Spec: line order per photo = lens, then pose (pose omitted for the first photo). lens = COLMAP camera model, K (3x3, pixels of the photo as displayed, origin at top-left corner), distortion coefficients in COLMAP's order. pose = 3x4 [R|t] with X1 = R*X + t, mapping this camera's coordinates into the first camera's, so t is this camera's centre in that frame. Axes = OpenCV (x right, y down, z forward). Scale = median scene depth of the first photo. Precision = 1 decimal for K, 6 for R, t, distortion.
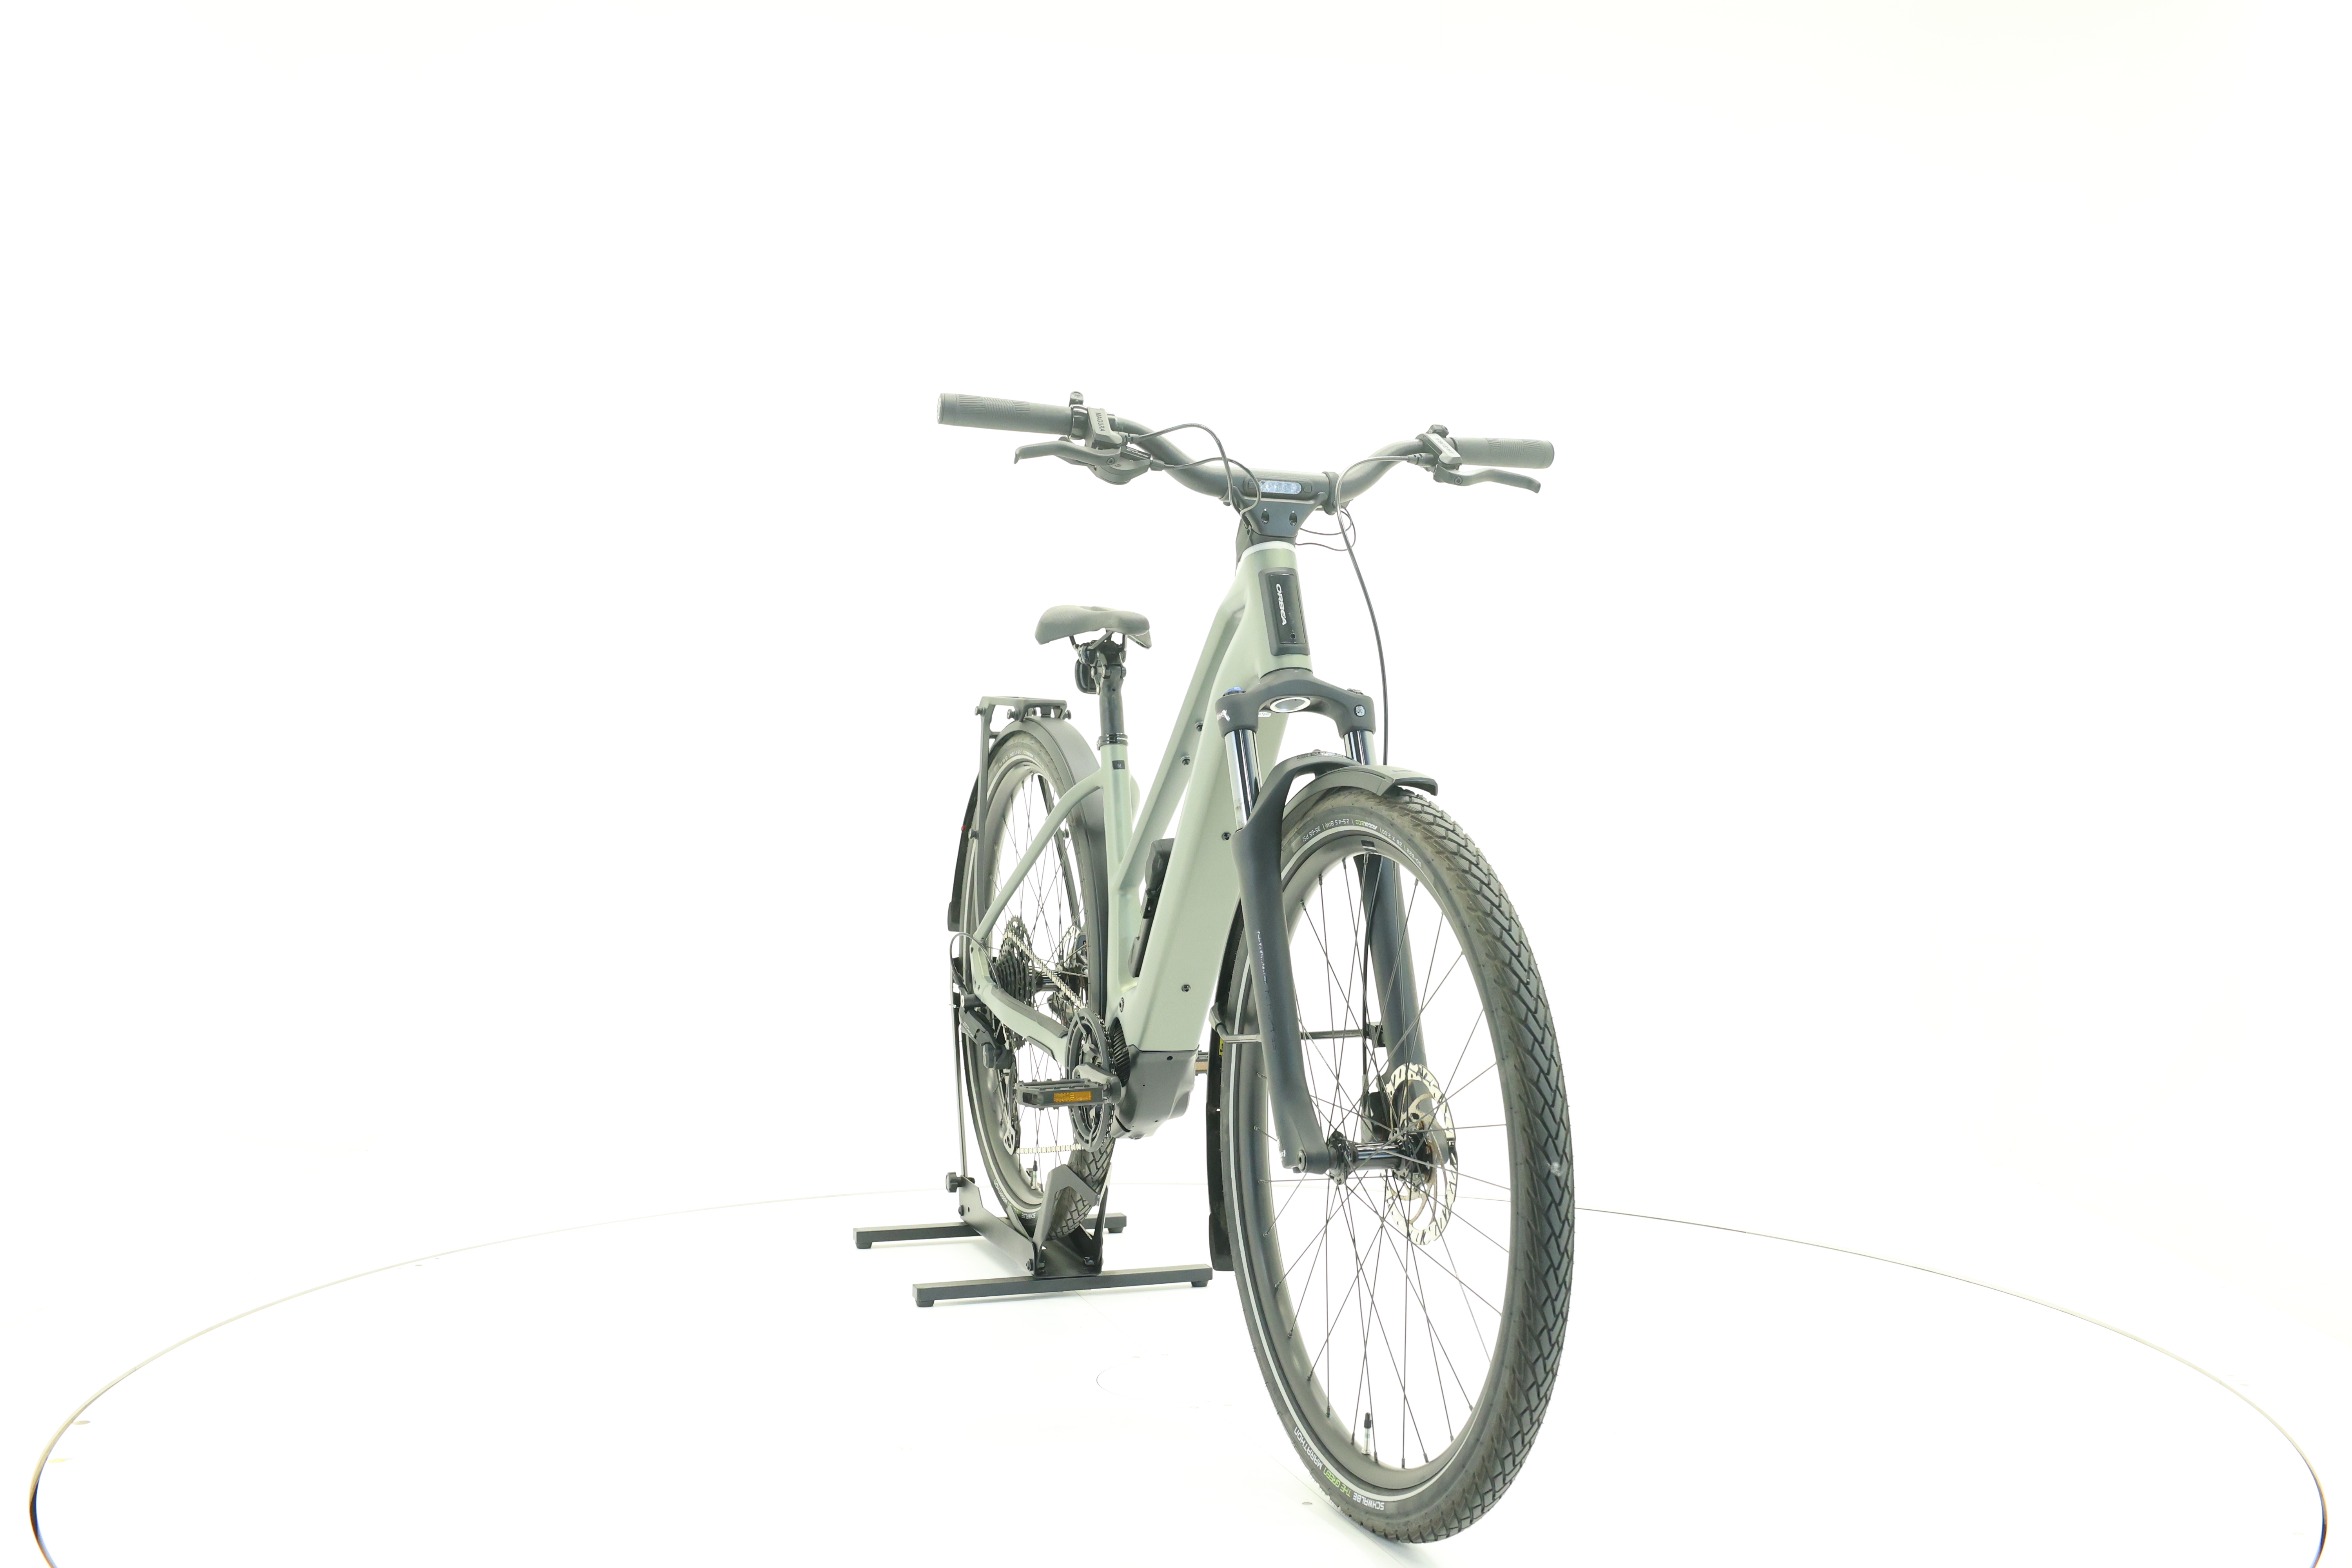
lens RADIAL K [[2536.5, 0, 1176.0], [0, 2536.5, 784.0], [0, 0, 1]] dist [0.013852, 0.007393]
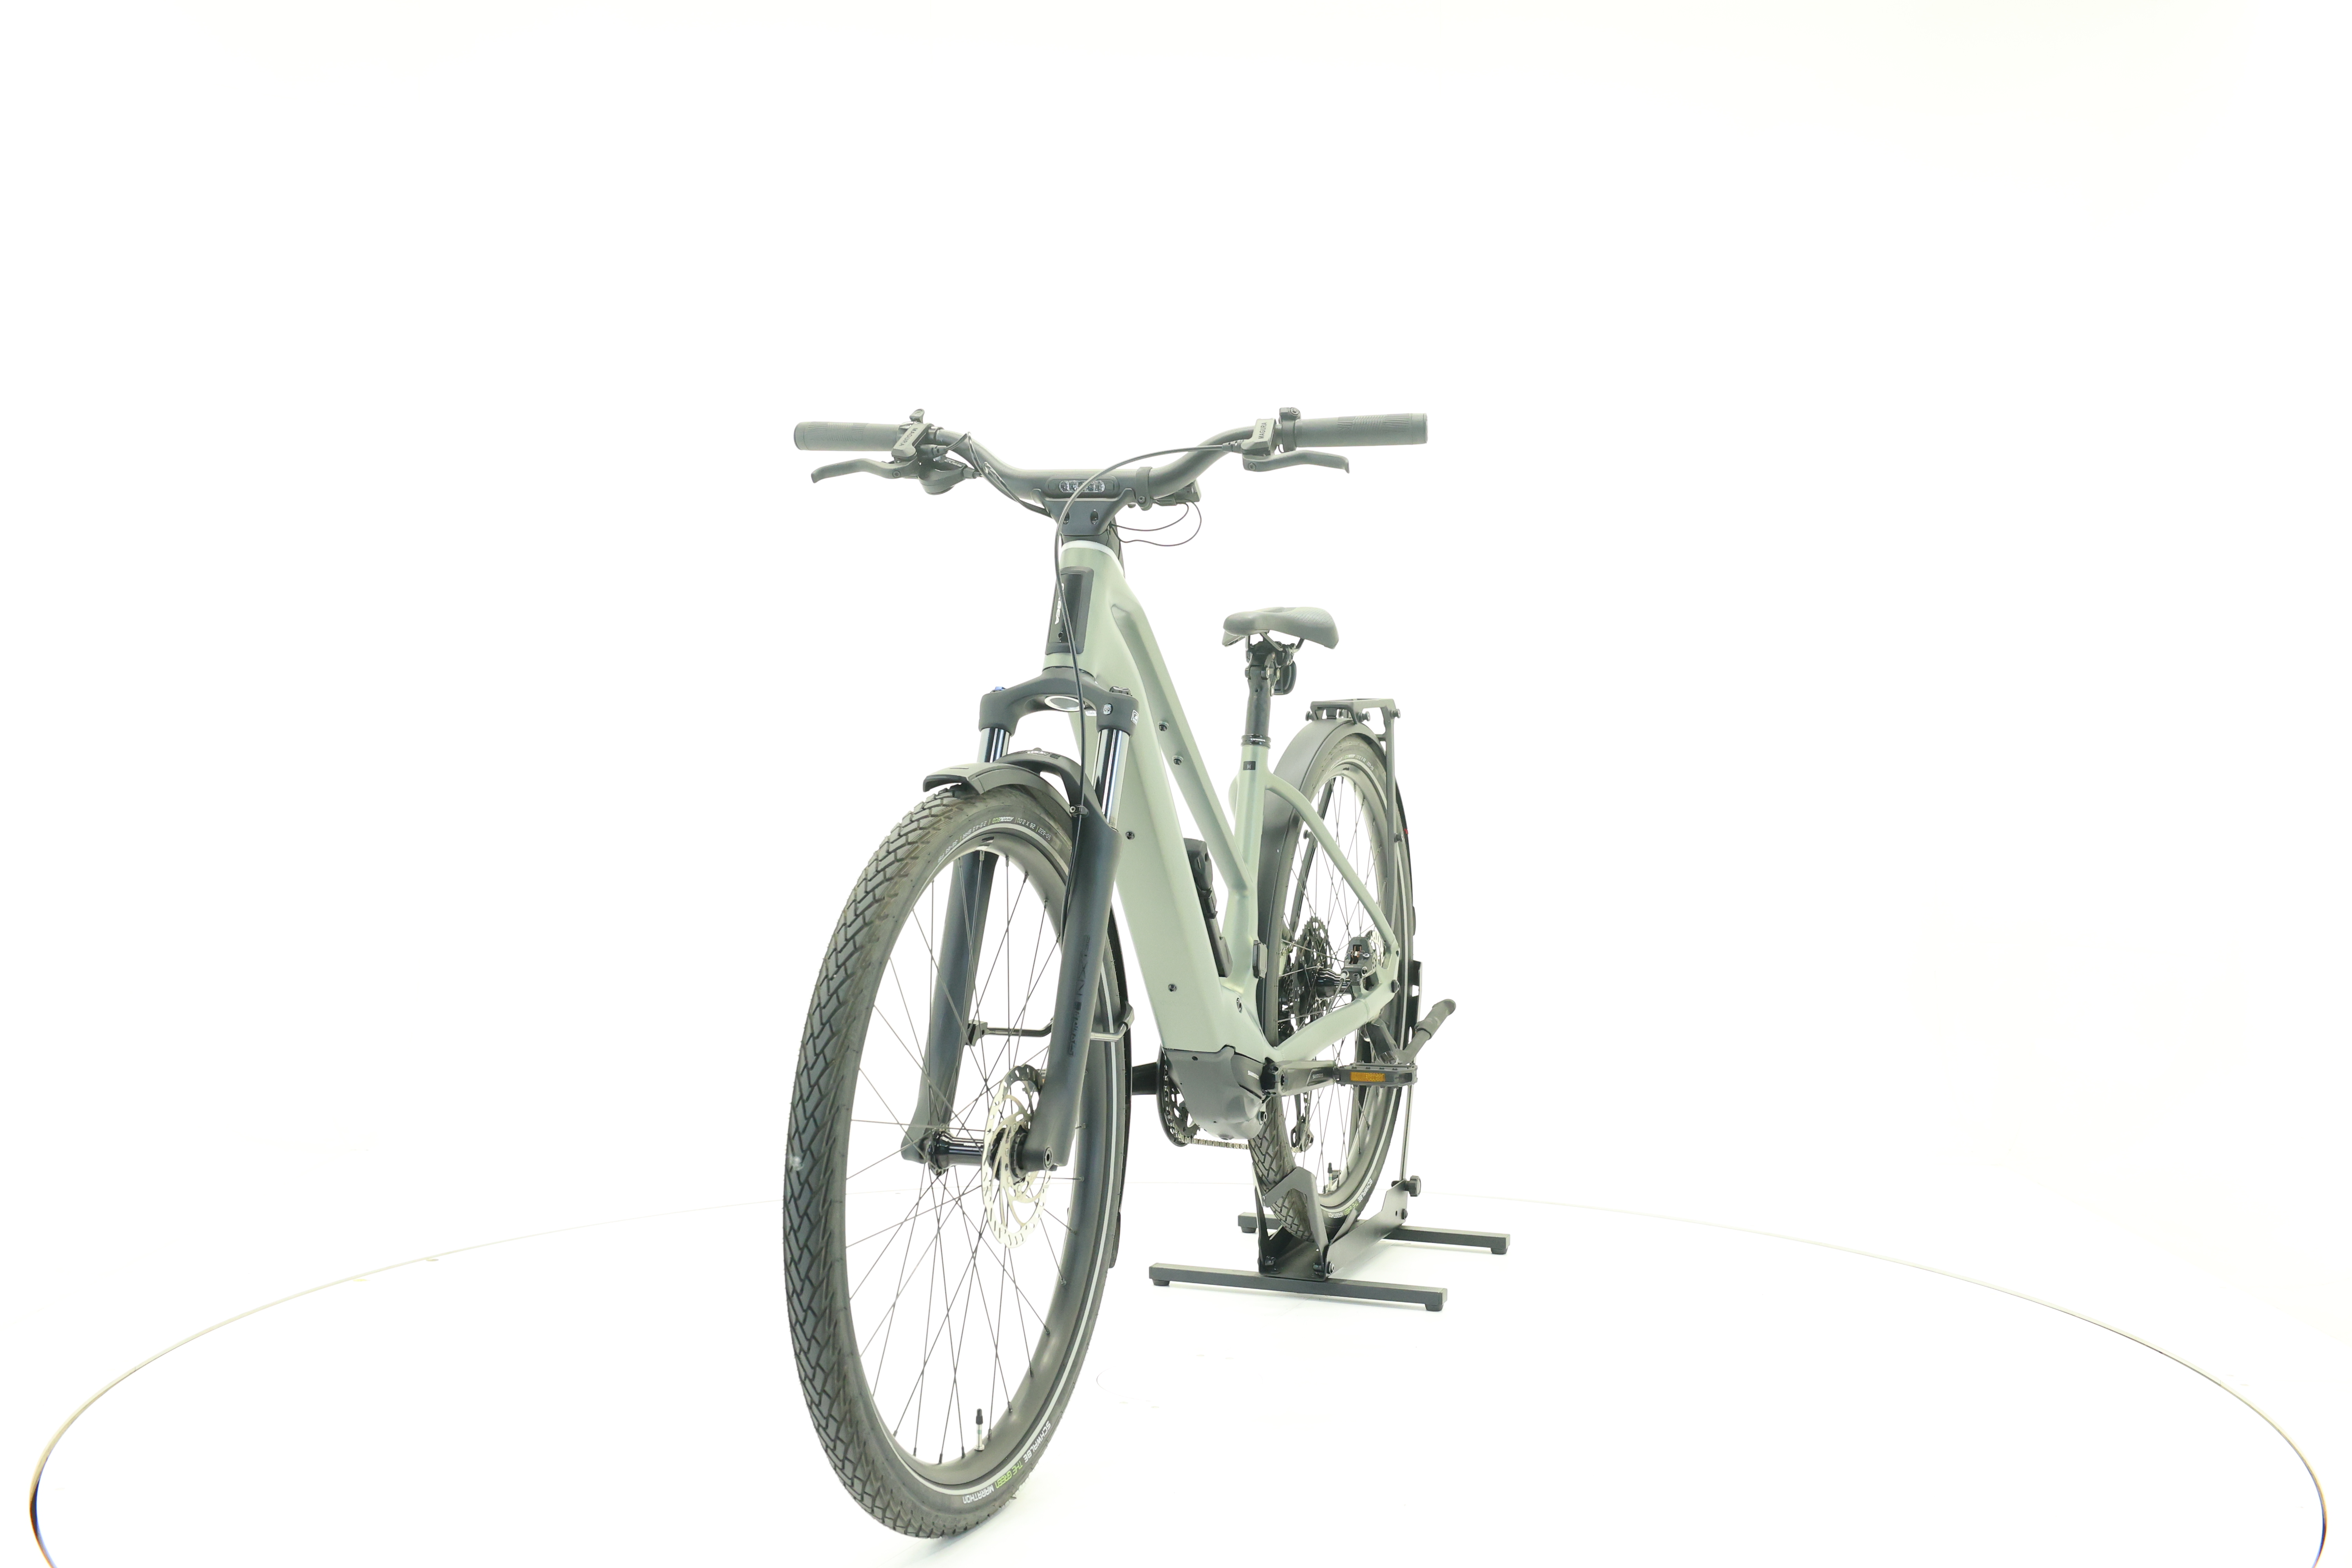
lens RADIAL K [[2536.5, 0, 1176.0], [0, 2536.5, 784.0], [0, 0, 1]] dist [0.013852, 0.007393]
pose [[0.975086, -0.054592, -0.215004, 0.279948], [0.054217, 0.998500, -0.007649, 0.009834], [0.215099, -0.004199, 0.976583, 0.028655]]
